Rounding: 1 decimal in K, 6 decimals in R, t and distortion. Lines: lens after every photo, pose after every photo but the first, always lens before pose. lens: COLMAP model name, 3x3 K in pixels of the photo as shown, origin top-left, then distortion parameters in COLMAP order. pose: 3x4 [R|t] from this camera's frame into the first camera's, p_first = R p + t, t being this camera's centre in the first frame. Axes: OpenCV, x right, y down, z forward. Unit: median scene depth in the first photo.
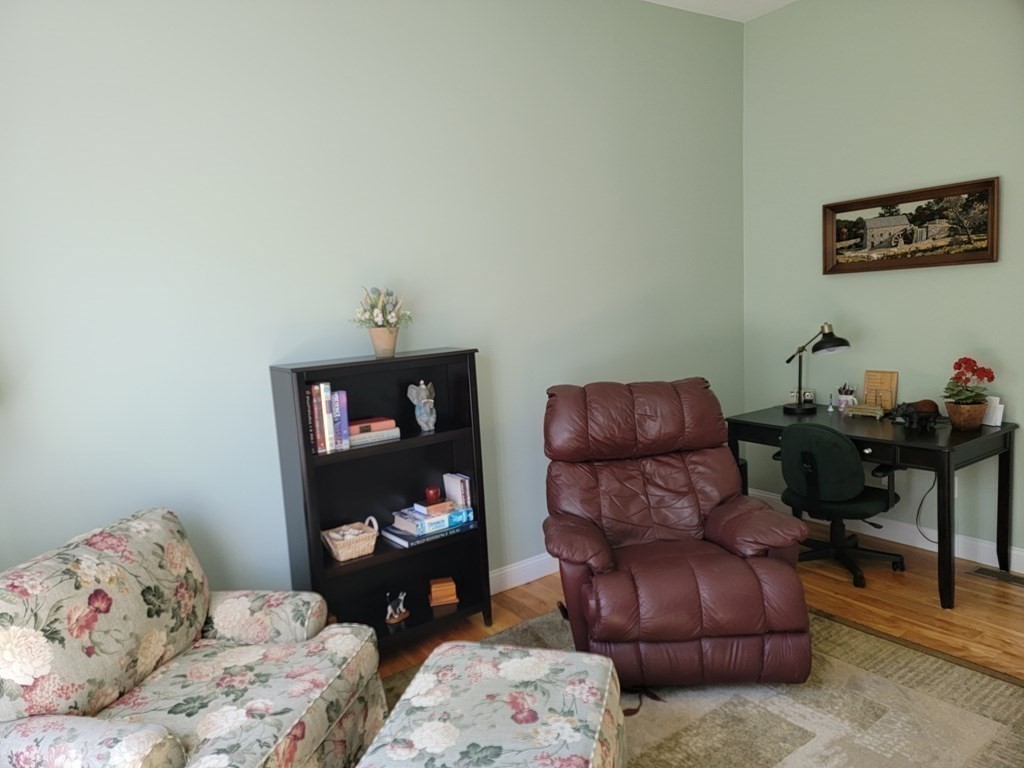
lens RADIAL K [[707.4, 0, 505.8], [0, 707.4, 390.0], [0, 0, 1]] dist [0.123032, -0.114134]
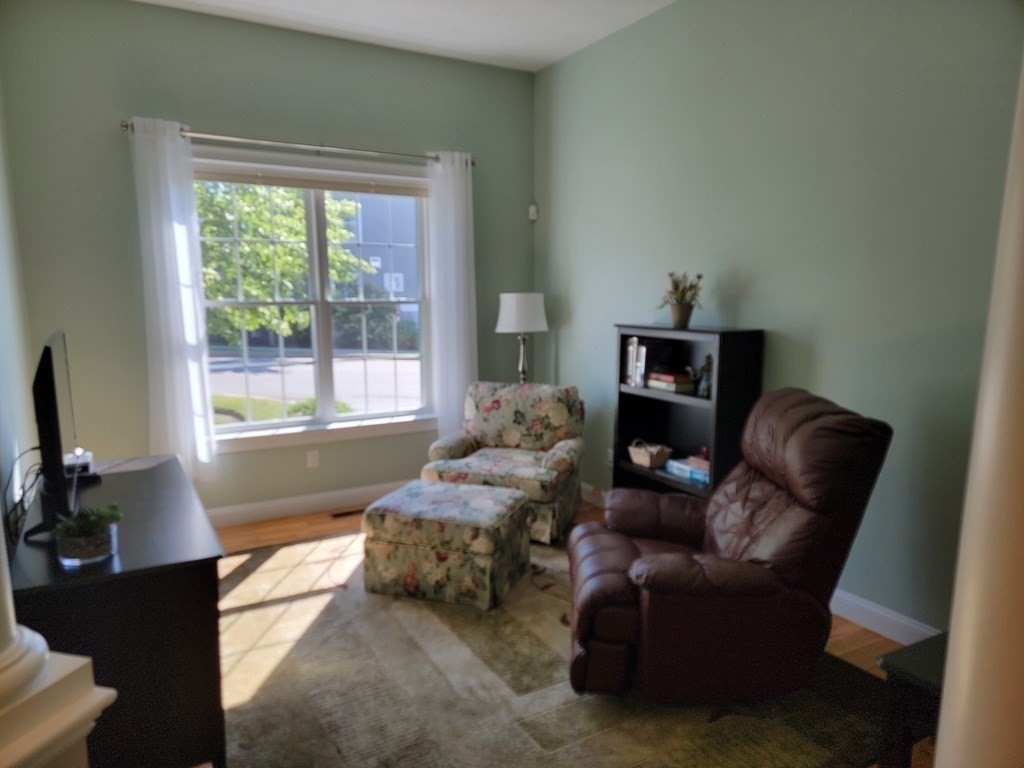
lens RADIAL K [[707.4, 0, 505.8], [0, 707.4, 390.0], [0, 0, 1]] dist [0.123032, -0.114134]
pose [[-0.107072, 0.208229, -0.972202, 1.584876], [-0.127598, 0.966859, 0.221138, -0.259132], [0.986030, 0.147729, -0.076954, 1.113878]]
